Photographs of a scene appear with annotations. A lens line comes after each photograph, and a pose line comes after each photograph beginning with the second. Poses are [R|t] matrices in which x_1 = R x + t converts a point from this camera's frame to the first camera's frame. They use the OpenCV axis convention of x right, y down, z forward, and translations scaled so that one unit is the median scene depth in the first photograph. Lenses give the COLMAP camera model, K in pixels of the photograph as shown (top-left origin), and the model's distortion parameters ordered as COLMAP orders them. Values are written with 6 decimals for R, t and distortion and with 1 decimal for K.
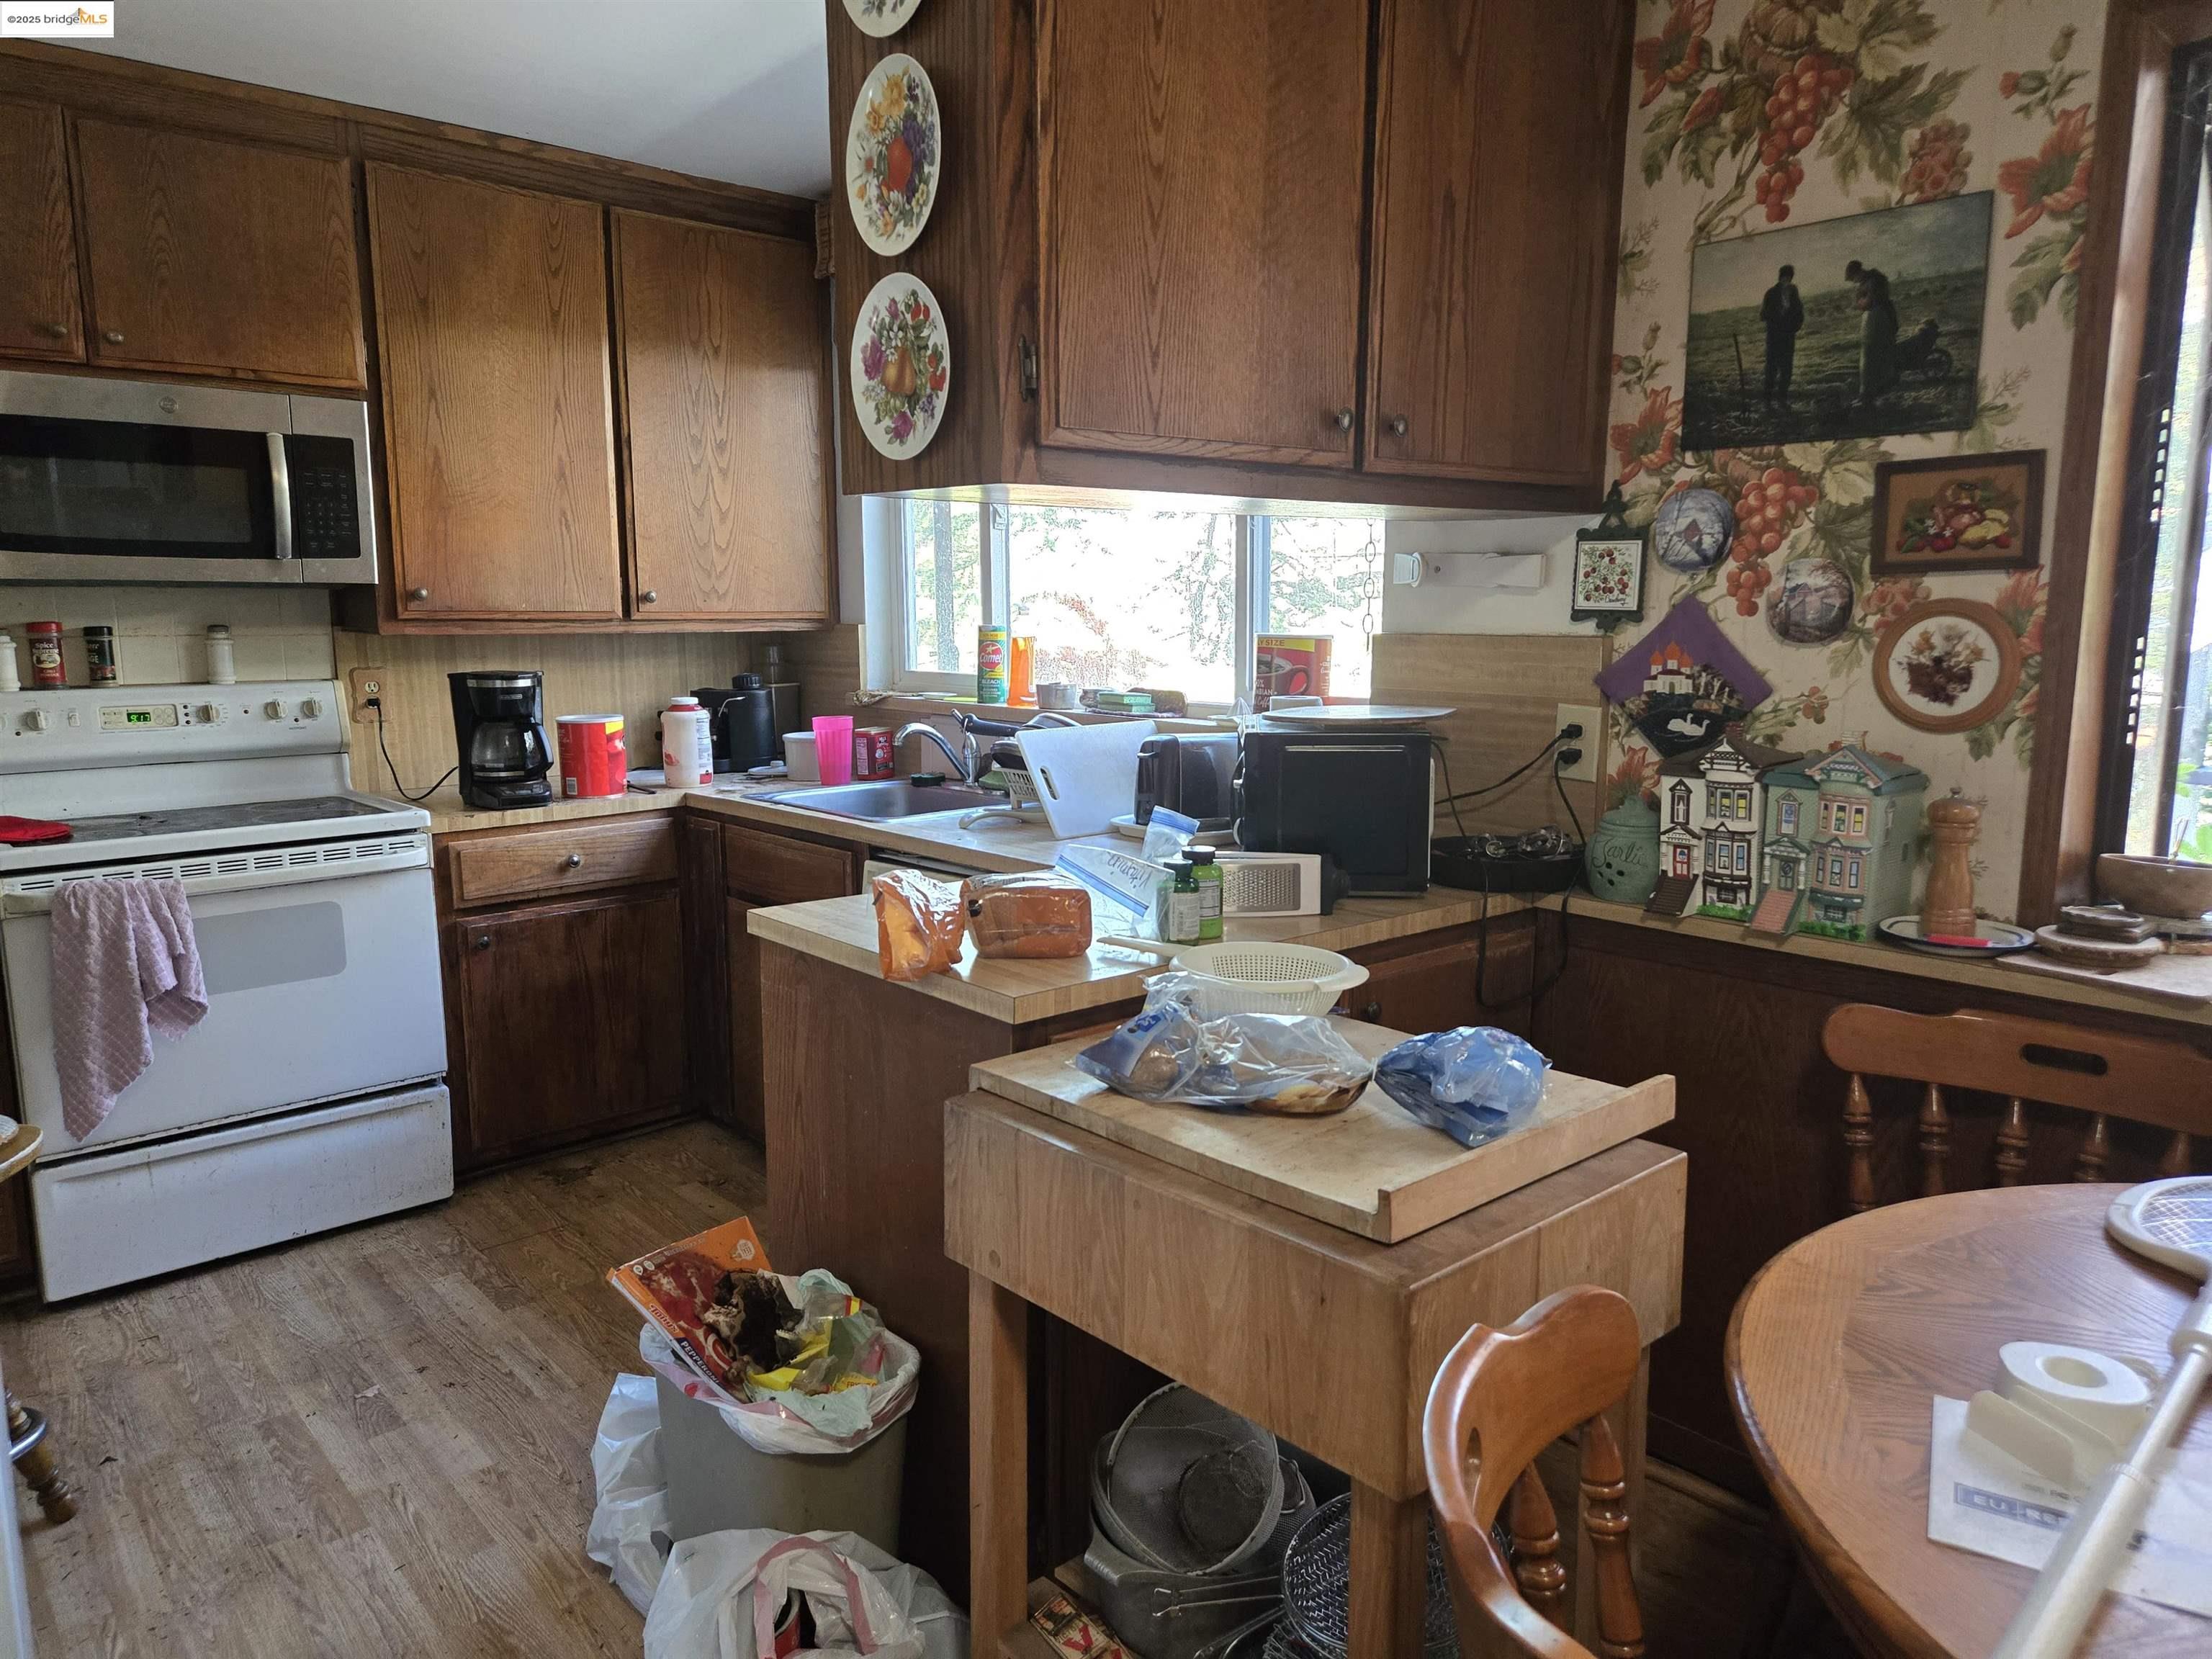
lens RADIAL K [[1485.8, 0, 1099.6], [0, 1485.8, 831.2], [0, 0, 1]] dist [0.047399, 0.001829]
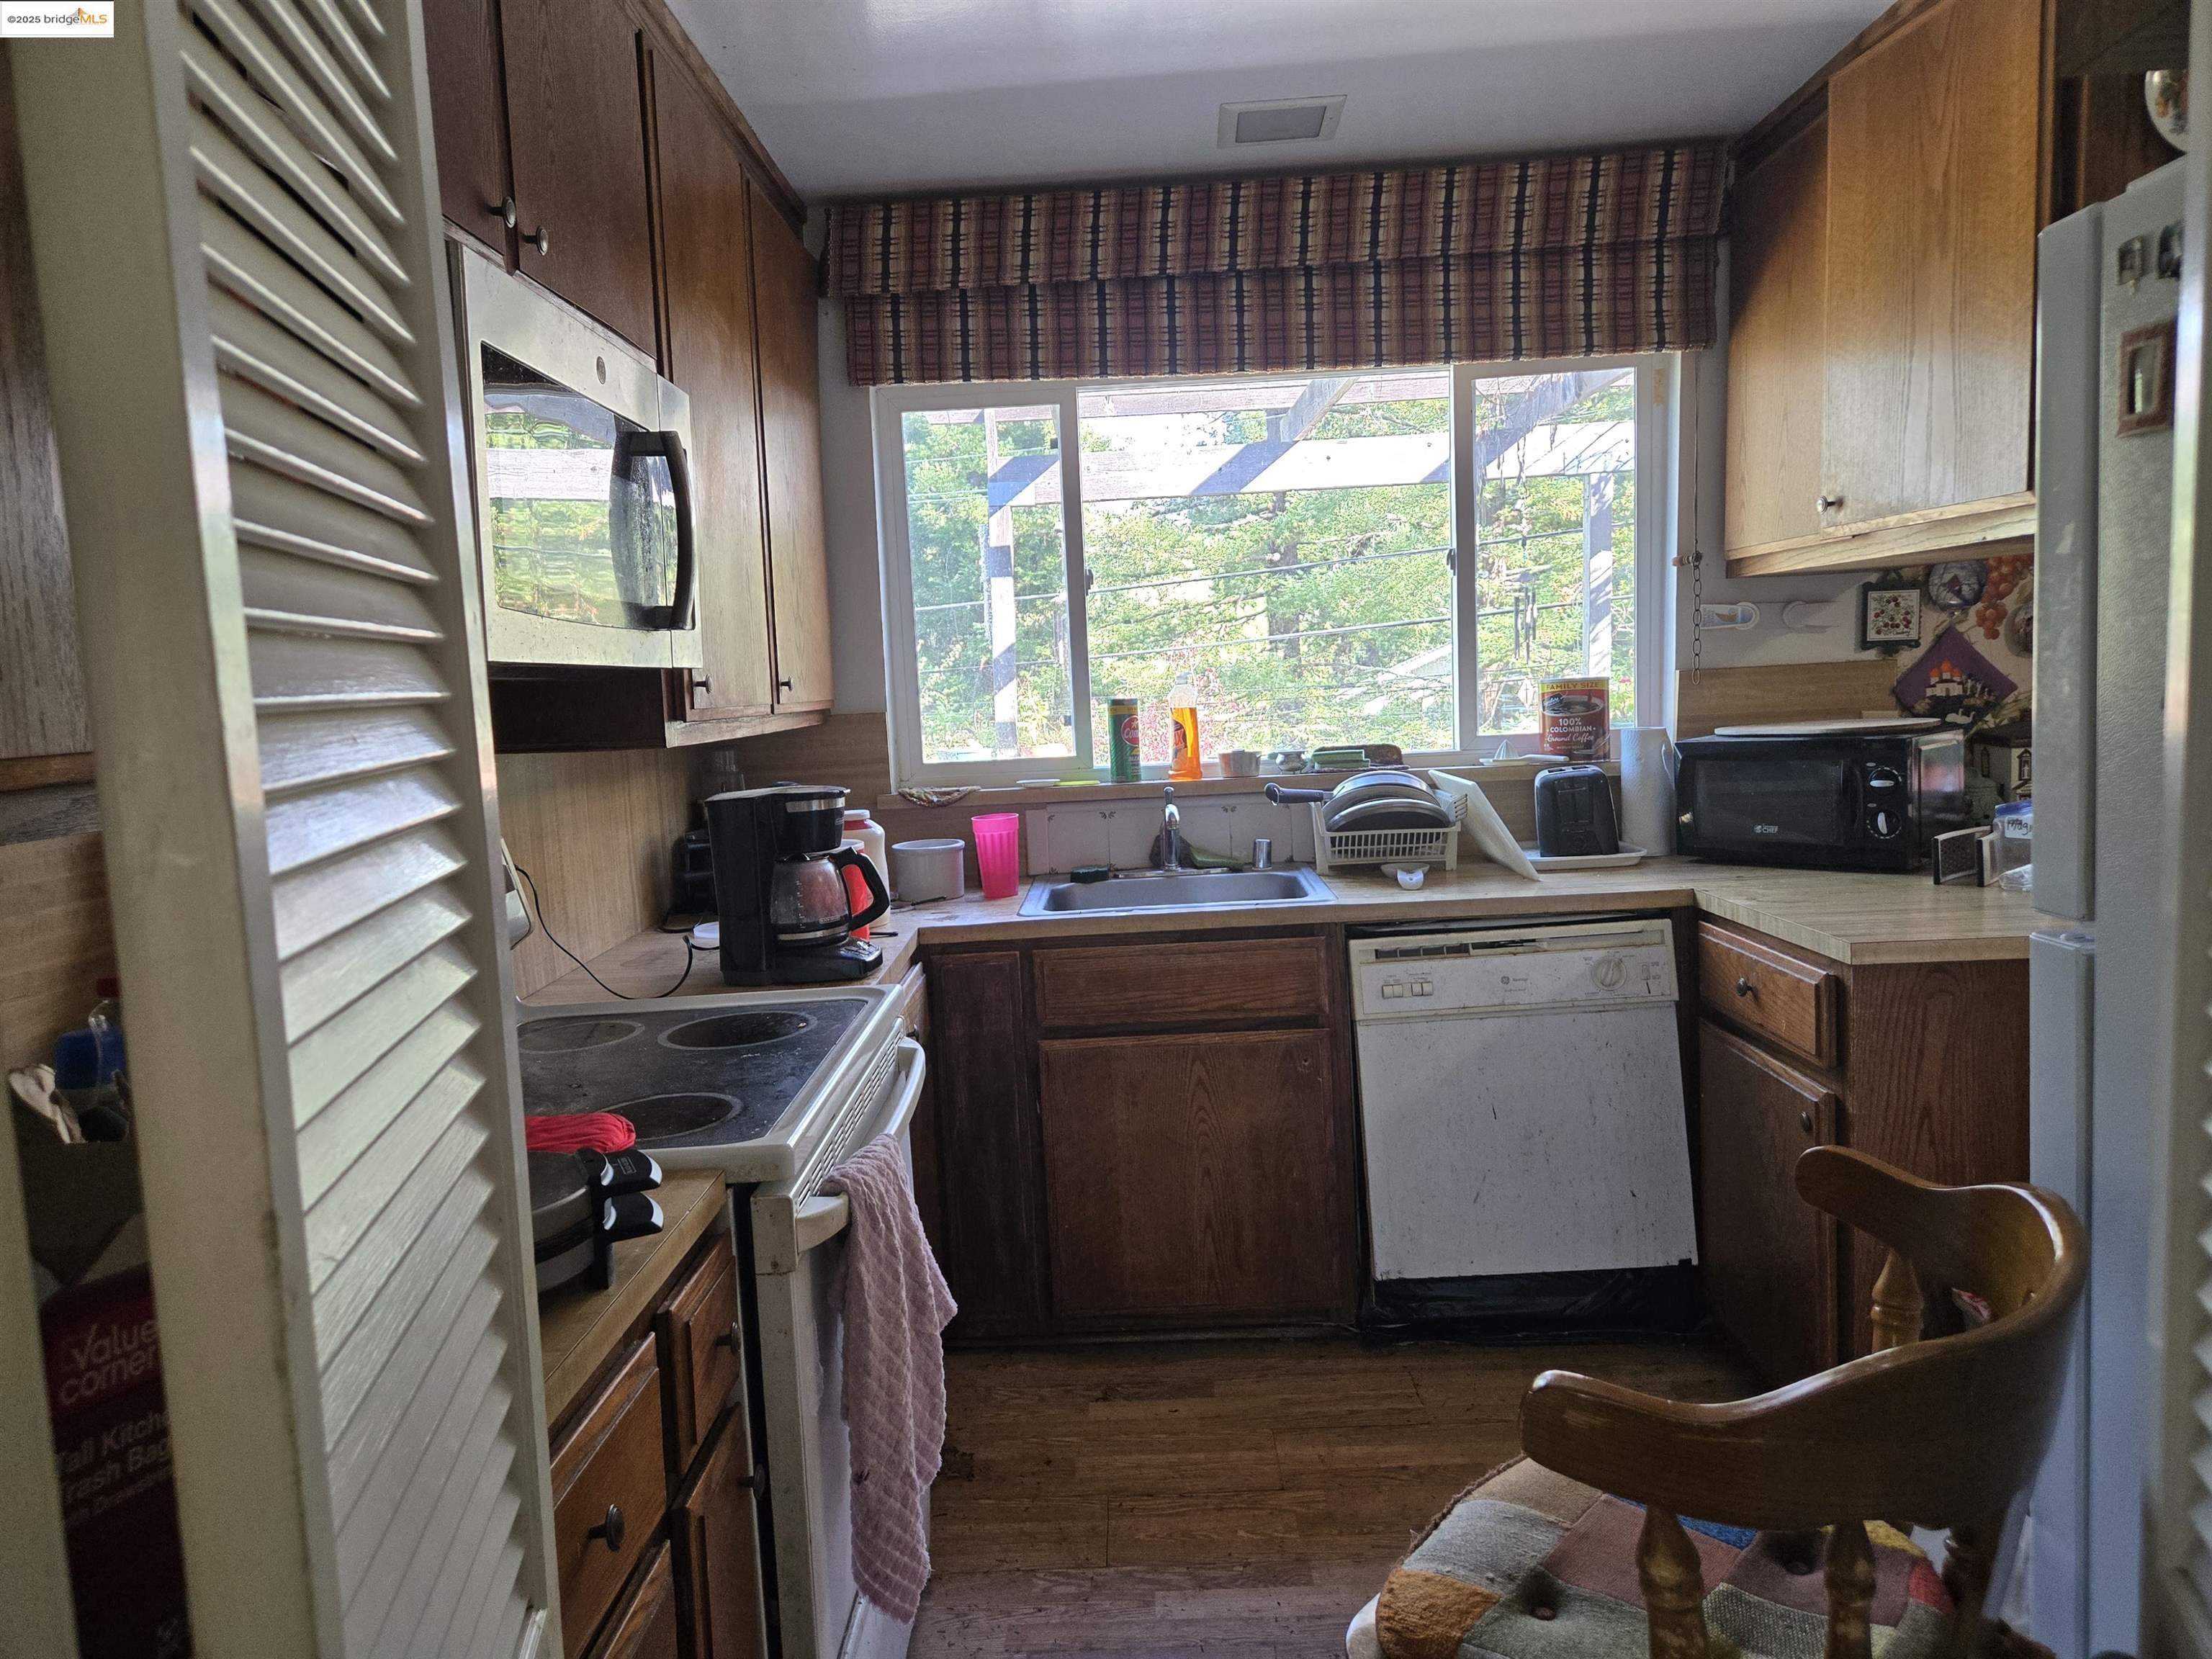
lens RADIAL K [[1485.8, 0, 1093.1], [0, 1485.8, 816.3], [0, 0, 1]] dist [0.047399, 0.001829]
pose [[0.671241, -0.103342, 0.734000, -1.238925], [0.160859, 0.986944, -0.008150, -0.098997], [-0.723575, 0.123542, 0.679100, 0.635300]]
